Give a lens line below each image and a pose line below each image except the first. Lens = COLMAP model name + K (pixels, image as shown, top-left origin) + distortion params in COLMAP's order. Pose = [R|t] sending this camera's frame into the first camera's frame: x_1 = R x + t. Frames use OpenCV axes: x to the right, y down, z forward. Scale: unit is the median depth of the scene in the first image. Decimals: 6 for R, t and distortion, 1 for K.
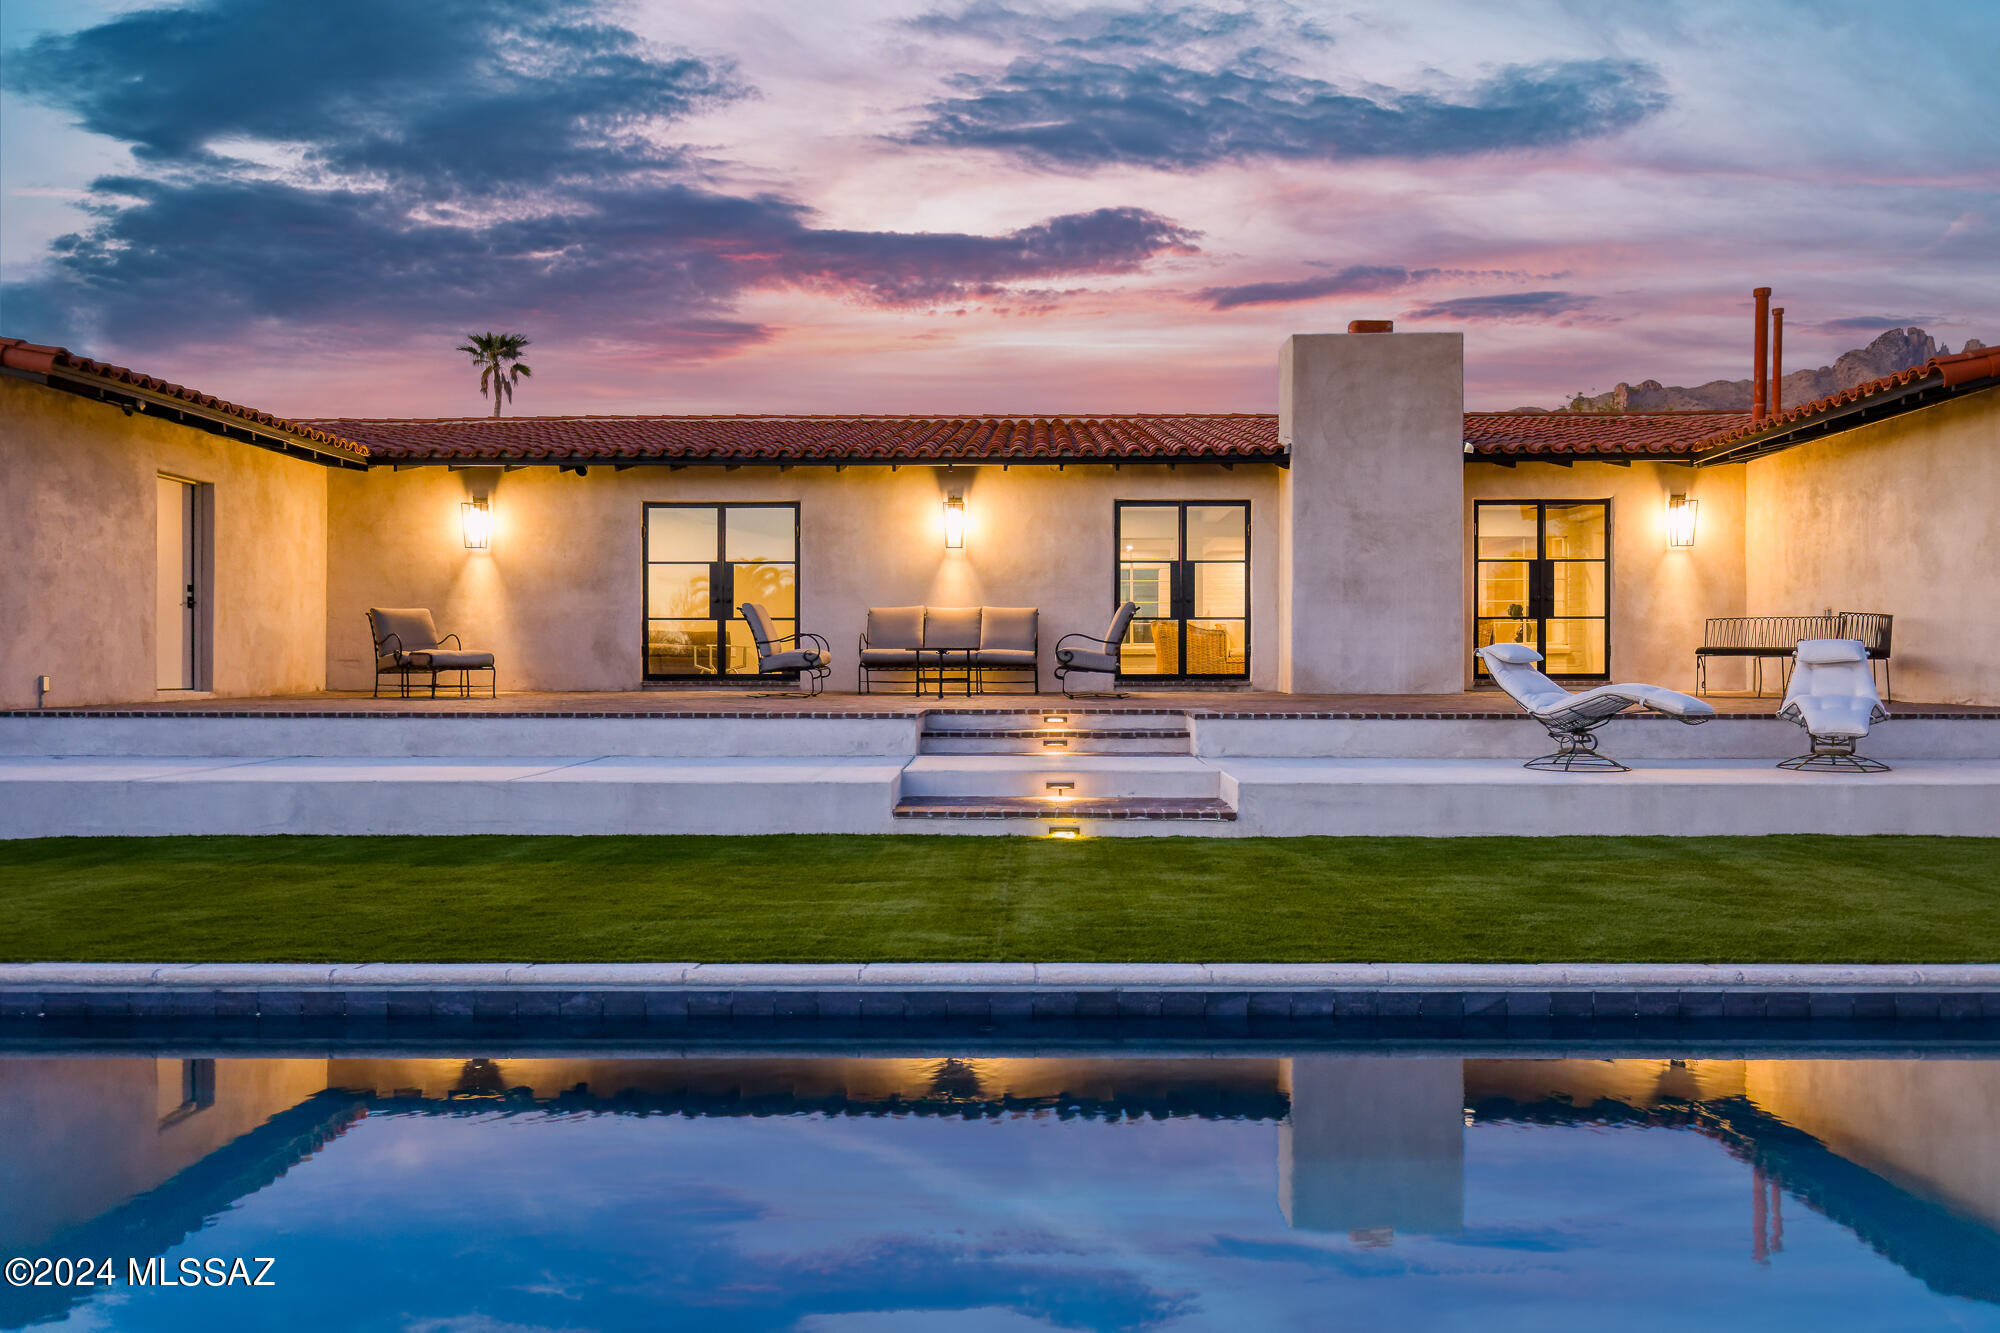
lens RADIAL K [[1511.3, 0, 993.6], [0, 1511.3, 683.5], [0, 0, 1]] dist [0.003720, -0.004490]
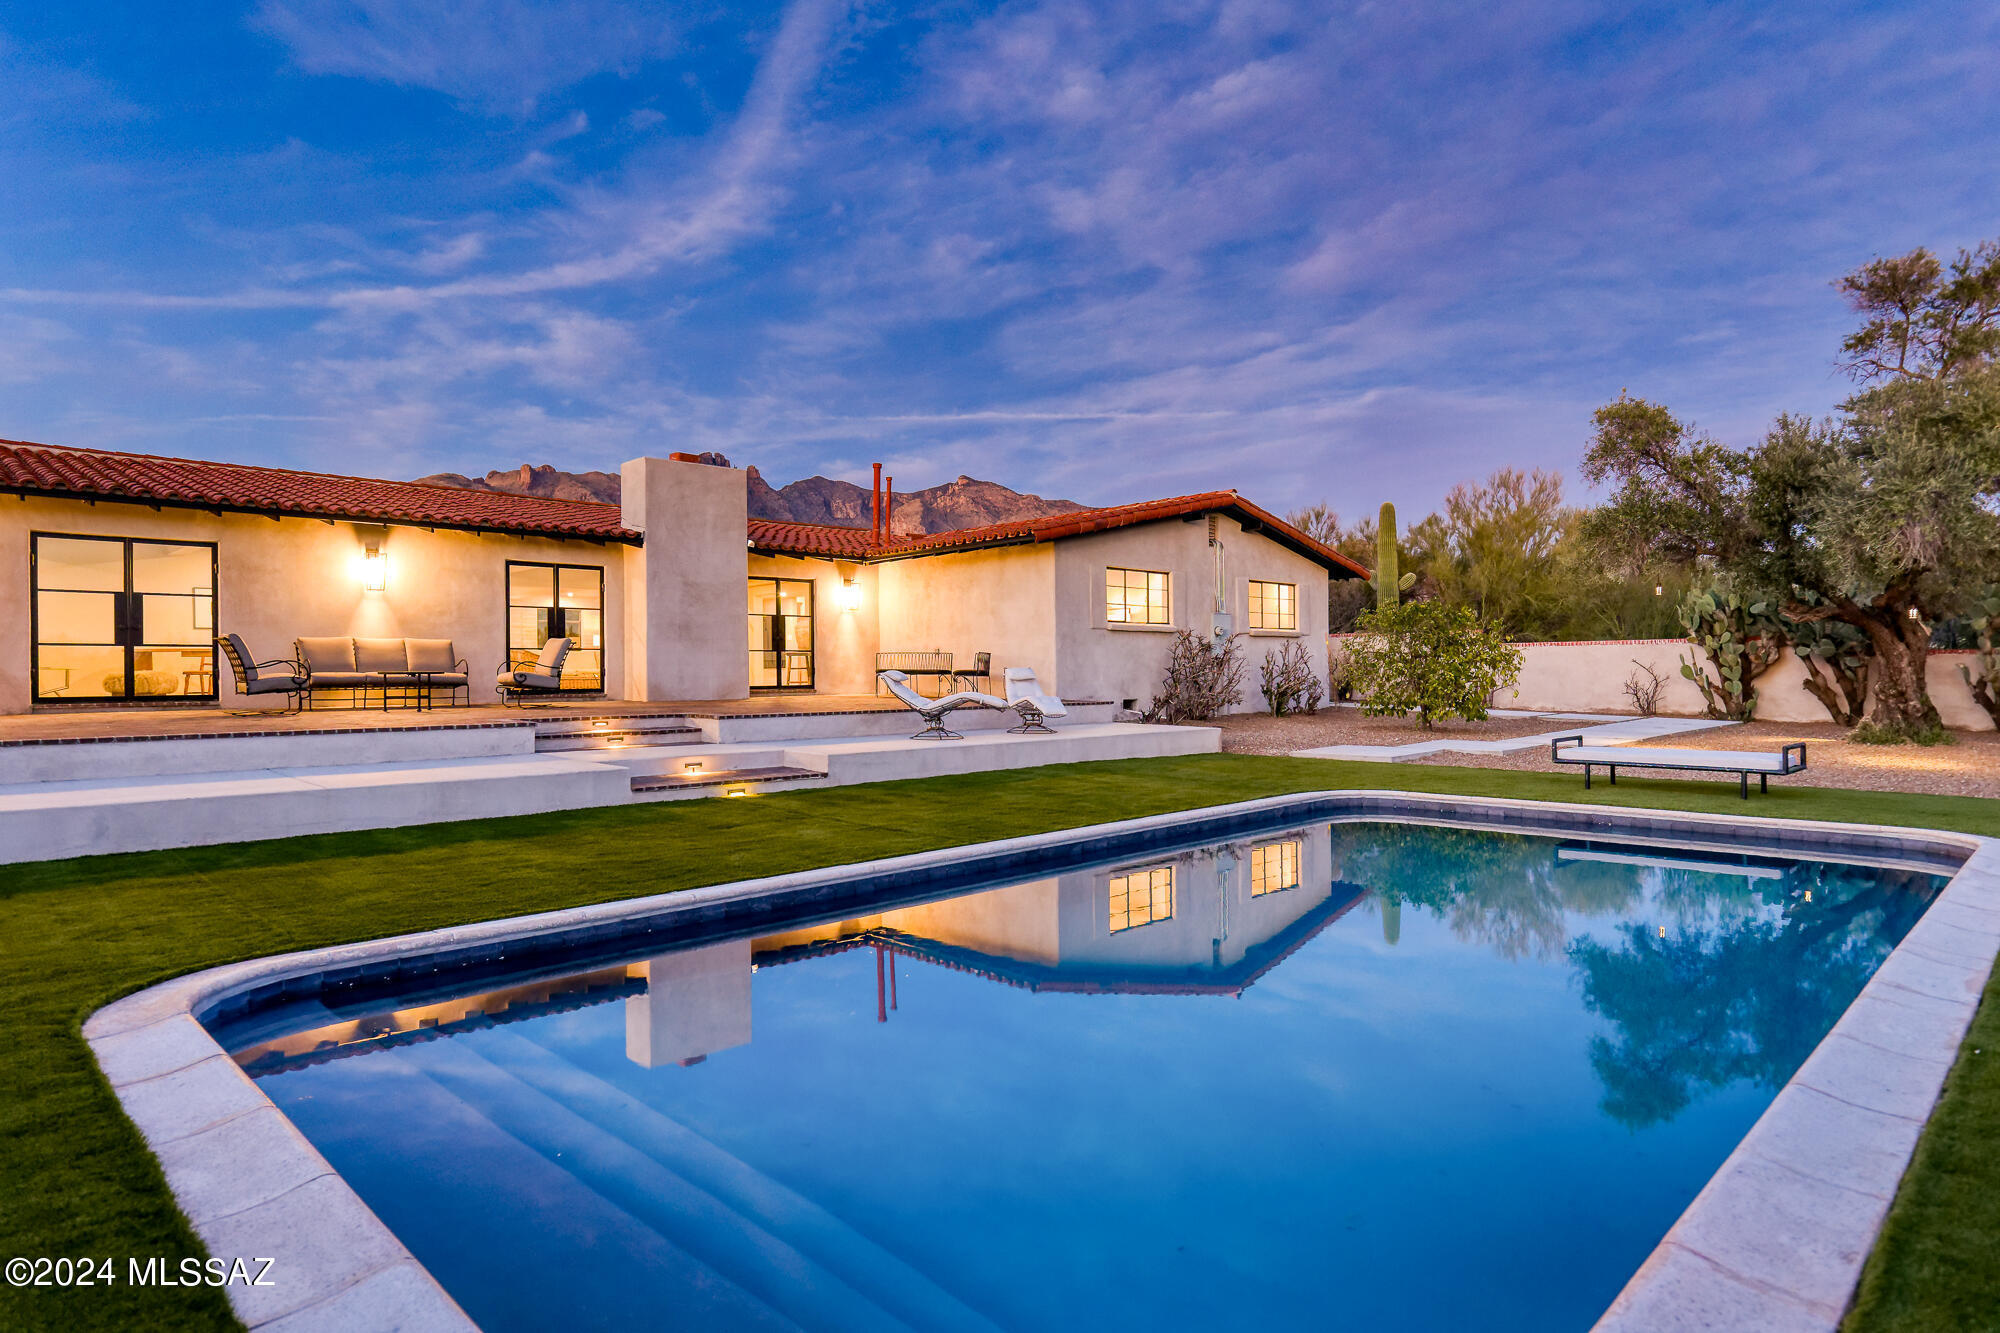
lens RADIAL K [[1132.1, 0, 1002.8], [0, 1132.1, 669.0], [0, 0, 1]] dist [0.003192, -0.003012]
pose [[0.697638, -0.003078, 0.716444, -0.363451], [0.015355, 0.999825, -0.010657, -0.008219], [-0.716286, 0.018436, 0.697563, -0.014119]]
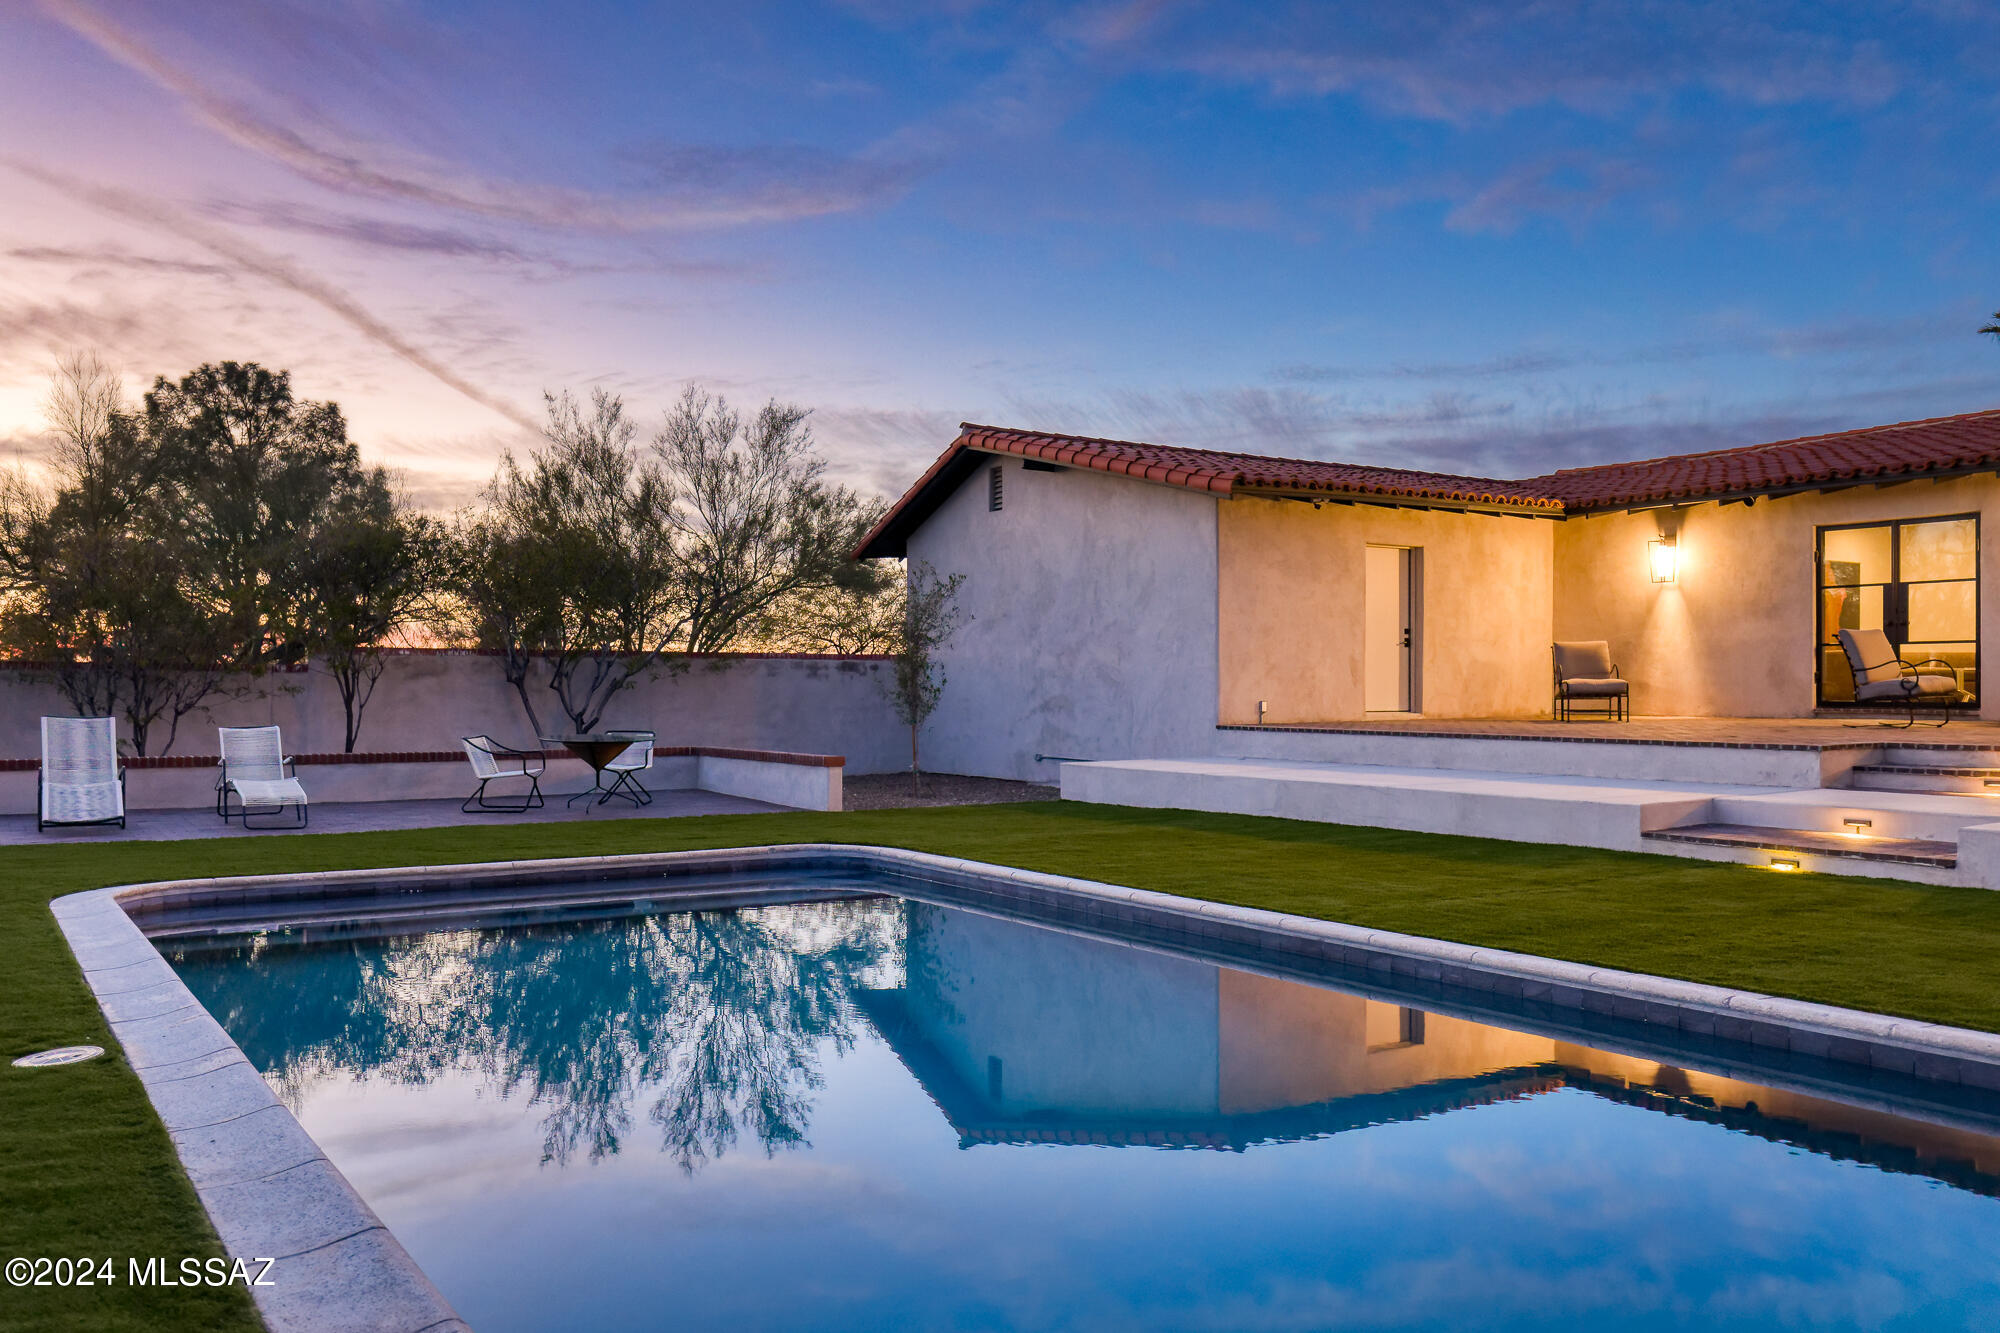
lens RADIAL K [[1624.3, 0, 1000.4], [0, 1624.3, 670.9], [0, 0, 1]] dist [0.001617, 0.005989]
pose [[0.548766, -0.008948, -0.835928, 0.403551], [-0.007091, 0.999857, -0.015358, -0.006698], [0.835946, 0.014356, 0.548624, -0.023853]]
